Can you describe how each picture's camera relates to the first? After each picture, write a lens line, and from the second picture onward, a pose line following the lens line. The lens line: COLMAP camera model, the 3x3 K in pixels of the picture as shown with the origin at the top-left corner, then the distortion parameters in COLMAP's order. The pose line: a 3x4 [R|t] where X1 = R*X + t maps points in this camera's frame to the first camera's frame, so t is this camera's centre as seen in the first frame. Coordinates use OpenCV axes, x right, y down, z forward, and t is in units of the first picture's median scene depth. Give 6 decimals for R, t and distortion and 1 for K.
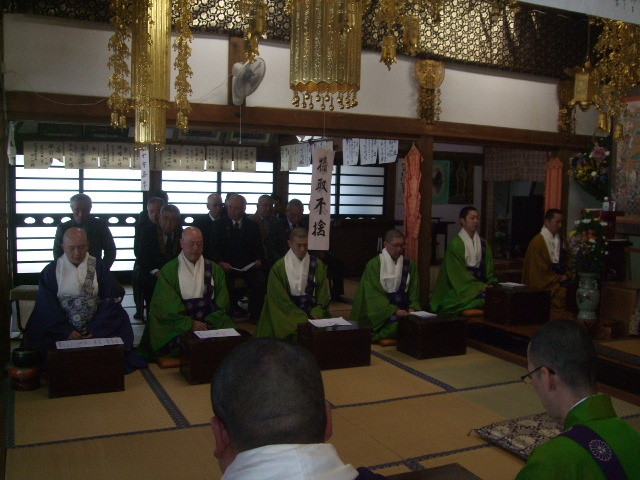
lens RADIAL K [[661.3, 0, 325.5], [0, 661.3, 235.6], [0, 0, 1]] dist [-0.143487, 0.149608]
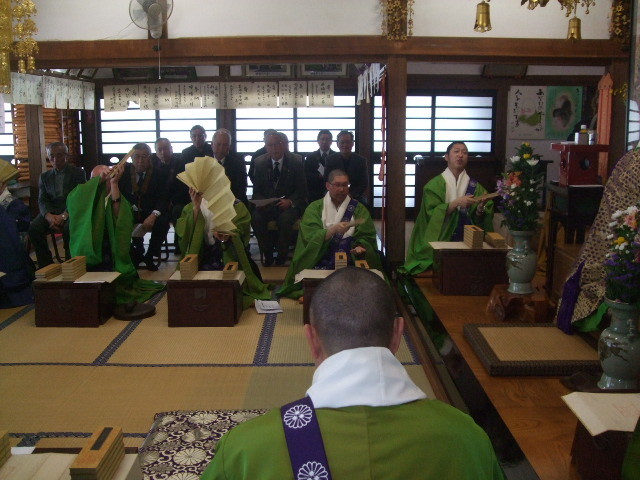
lens RADIAL K [[663.7, 0, 320.6], [0, 663.7, 227.6], [0, 0, 1]] dist [-0.151467, 0.189896]
pose [[0.907113, 0.040056, -0.418978, 0.390112], [-0.005895, 0.996572, 0.082514, -0.003901], [0.420847, -0.072379, 0.904240, 0.184361]]
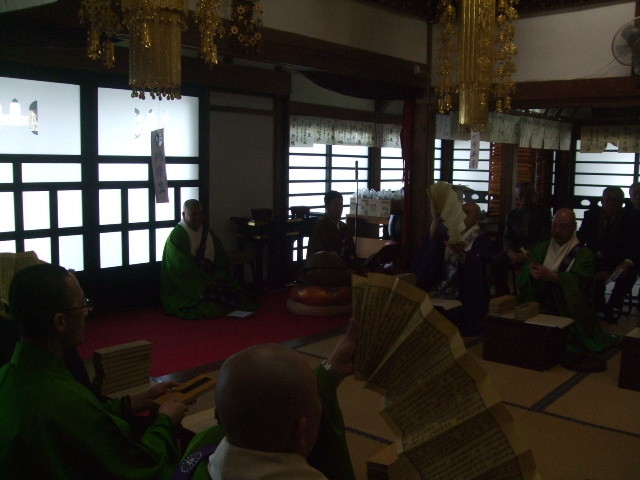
lens RADIAL K [[664.6, 0, 324.2], [0, 664.6, 234.1], [0, 0, 1]] dist [-0.141076, 0.165877]
pose [[0.430455, 0.084525, -0.898646, 0.385643], [-0.073866, 0.995565, 0.058260, -0.003952], [0.899585, 0.041301, 0.434789, 0.201294]]
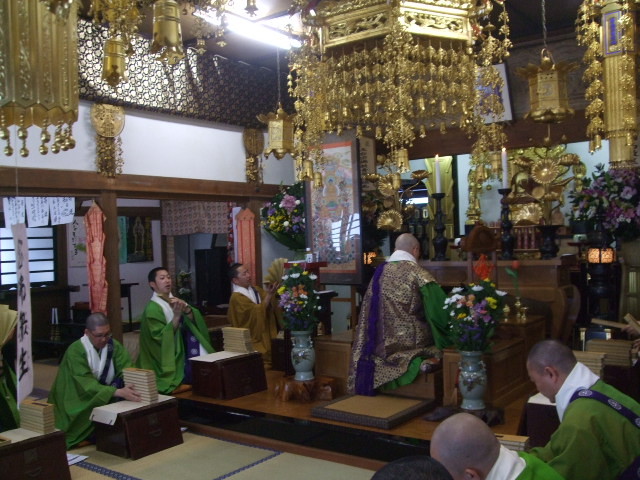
lens RADIAL K [[660.2, 0, 316.0], [0, 660.2, 239.9], [0, 0, 1]] dist [-0.145032, 0.164762]
pose [[0.882298, -0.057314, 0.467189, -0.009352], [0.090630, 0.994672, -0.049133, -0.018598], [-0.461884, 0.085691, 0.882791, 0.108249]]
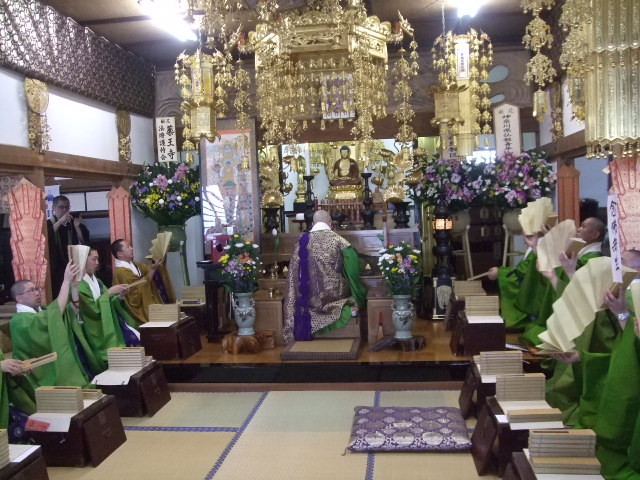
lens RADIAL K [[656.0, 0, 311.5], [0, 656.0, 241.5], [0, 0, 1]] dist [-0.150047, 0.185901]
pose [[0.538102, -0.094532, 0.837562, -0.339318], [0.116487, 0.992496, 0.037180, -0.042082], [-0.834792, 0.077558, 0.545076, 0.231521]]
